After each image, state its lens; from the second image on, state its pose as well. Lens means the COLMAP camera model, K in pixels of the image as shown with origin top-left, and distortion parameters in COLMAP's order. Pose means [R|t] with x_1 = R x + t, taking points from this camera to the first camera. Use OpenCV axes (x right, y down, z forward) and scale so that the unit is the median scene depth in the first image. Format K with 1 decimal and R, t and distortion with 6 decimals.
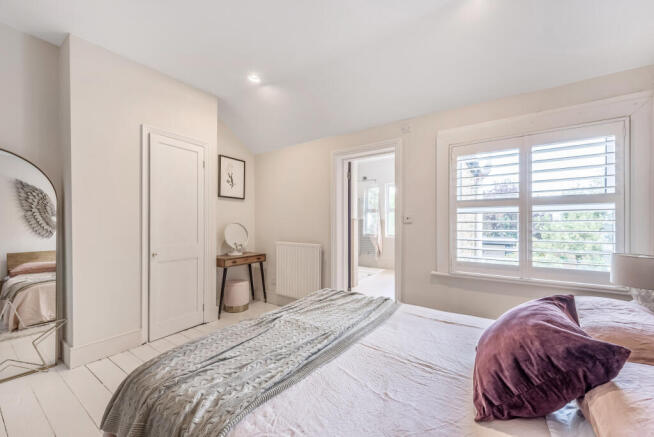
lens RADIAL K [[253.6, 0, 327.6], [0, 253.6, 217.2], [0, 0, 1]] dist [0.003400, 0.000290]
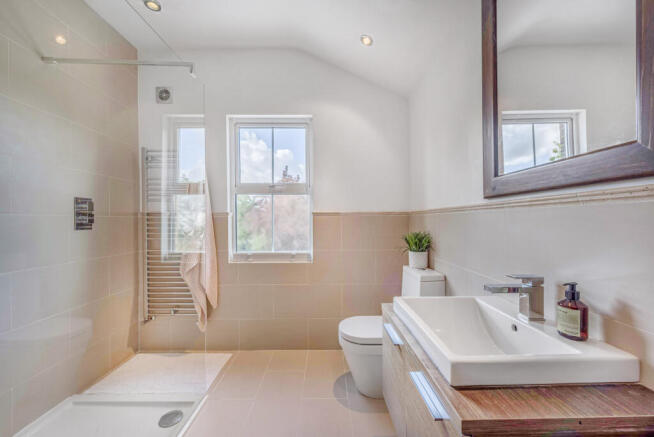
lens RADIAL K [[253.6, 0, 327.7], [0, 253.6, 219.6], [0, 0, 1]] dist [0.003400, 0.000290]
pose [[0.824398, -0.011026, 0.565903, 0.142103], [0.012546, 0.999921, 0.001206, 0.023689], [-0.565872, 0.006106, 0.824471, 0.623571]]
